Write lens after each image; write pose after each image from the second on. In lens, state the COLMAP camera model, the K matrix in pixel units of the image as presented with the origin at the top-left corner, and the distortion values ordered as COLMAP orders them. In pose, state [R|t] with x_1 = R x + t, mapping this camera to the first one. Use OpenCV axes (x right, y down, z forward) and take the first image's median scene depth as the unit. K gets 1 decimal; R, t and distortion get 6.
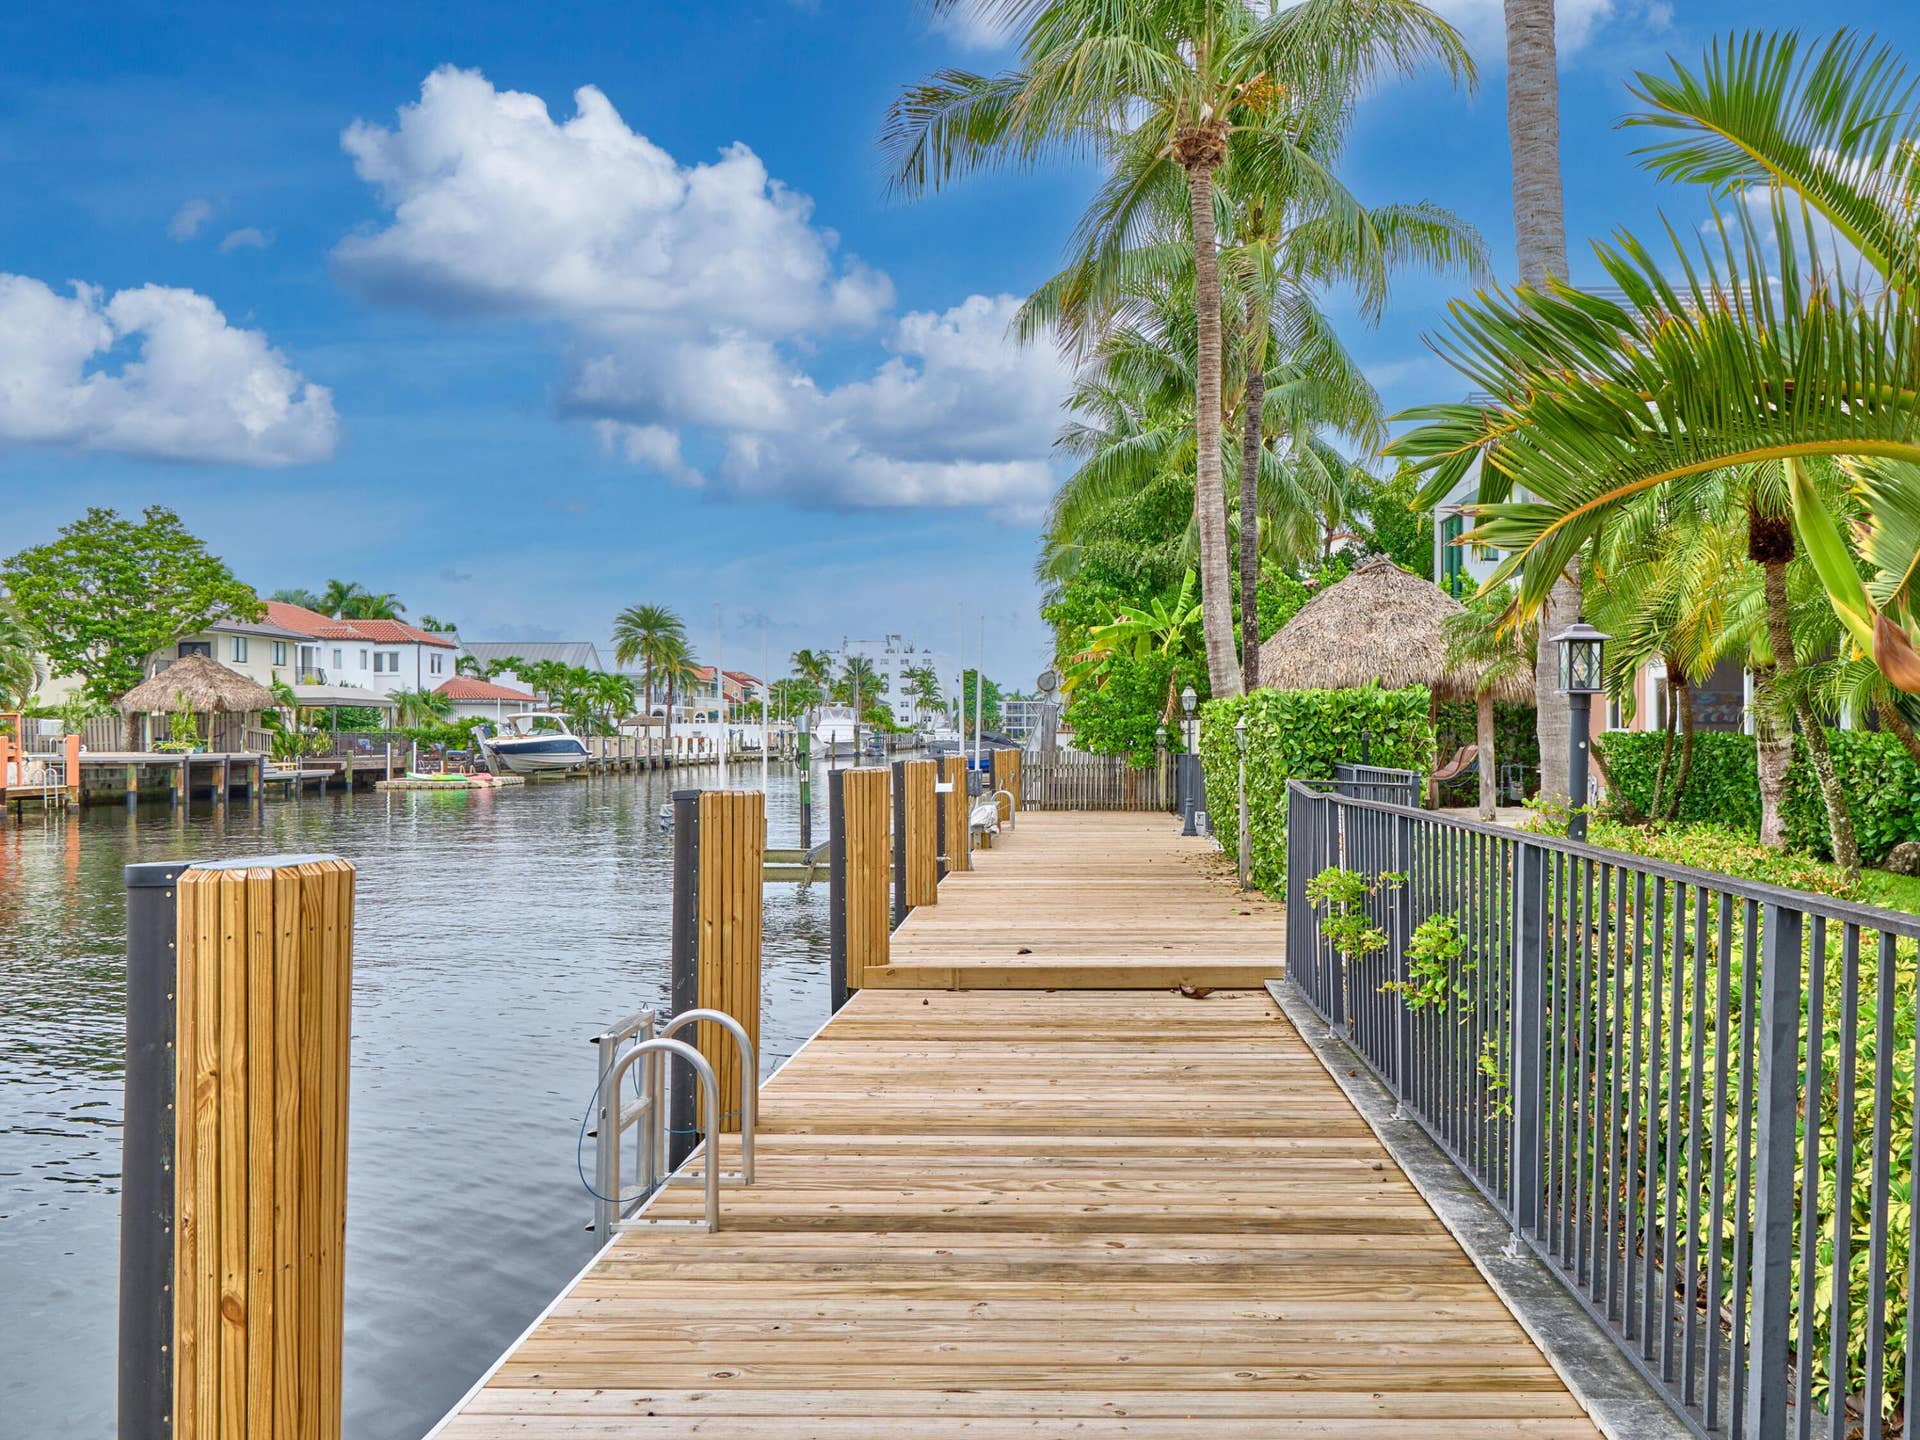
lens RADIAL K [[1108.3, 0, 960.0], [0, 1108.3, 720.0], [0, 0, 1]] dist [-0.003981, -0.000224]
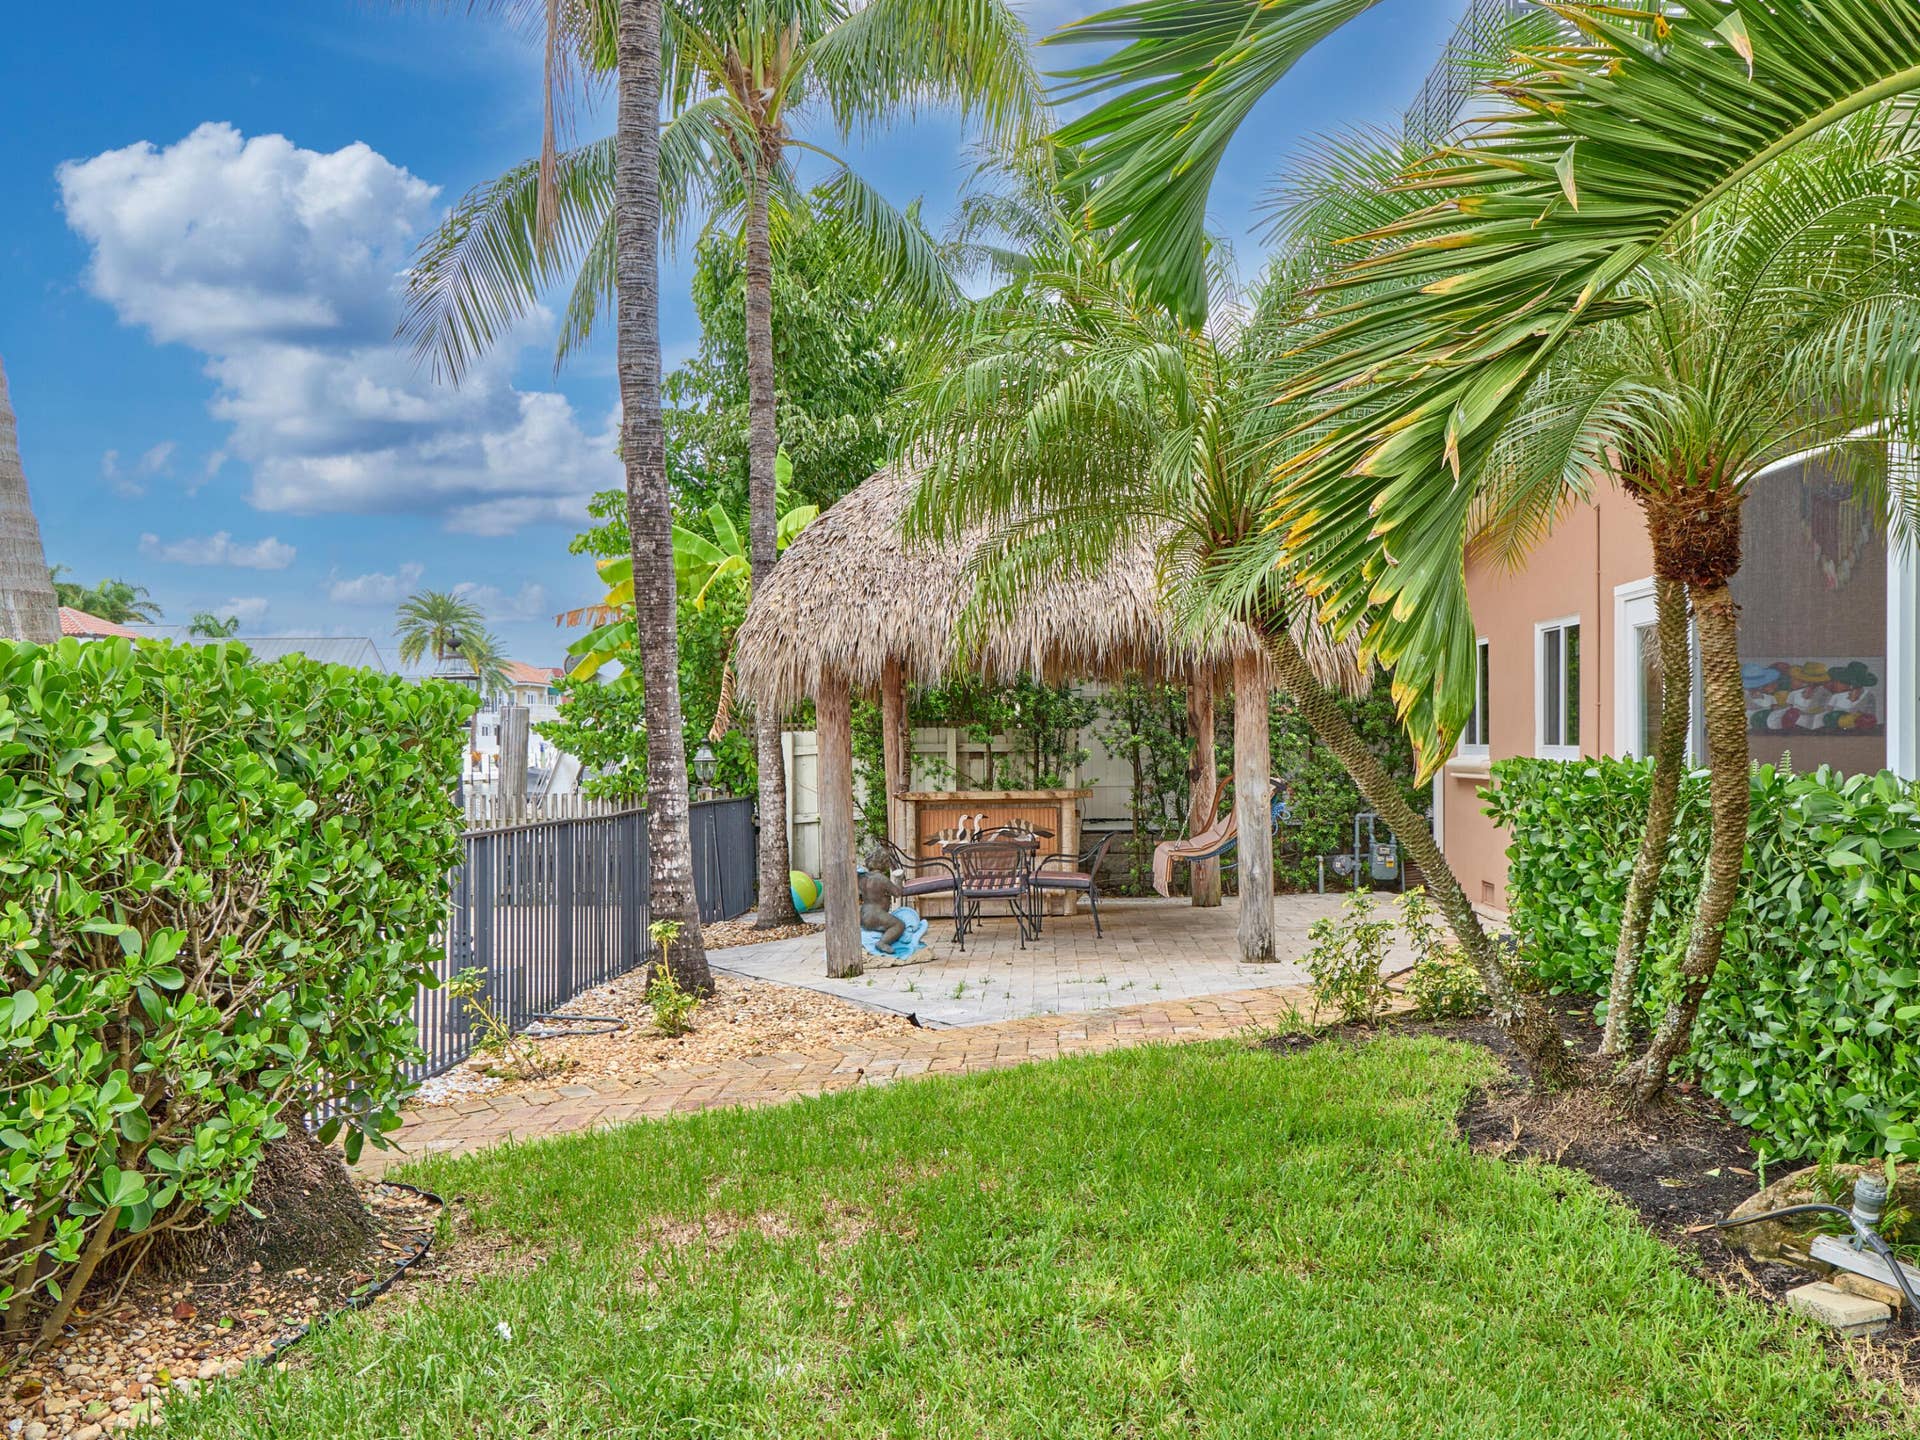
lens RADIAL K [[1108.3, 0, 960.0], [0, 1108.3, 720.0], [0, 0, 1]] dist [-0.003981, -0.000224]
pose [[0.999935, -0.006136, -0.009611, 0.368828], [0.006076, 0.999962, -0.006256, -0.001571], [0.009649, 0.006197, 0.999934, 0.567037]]
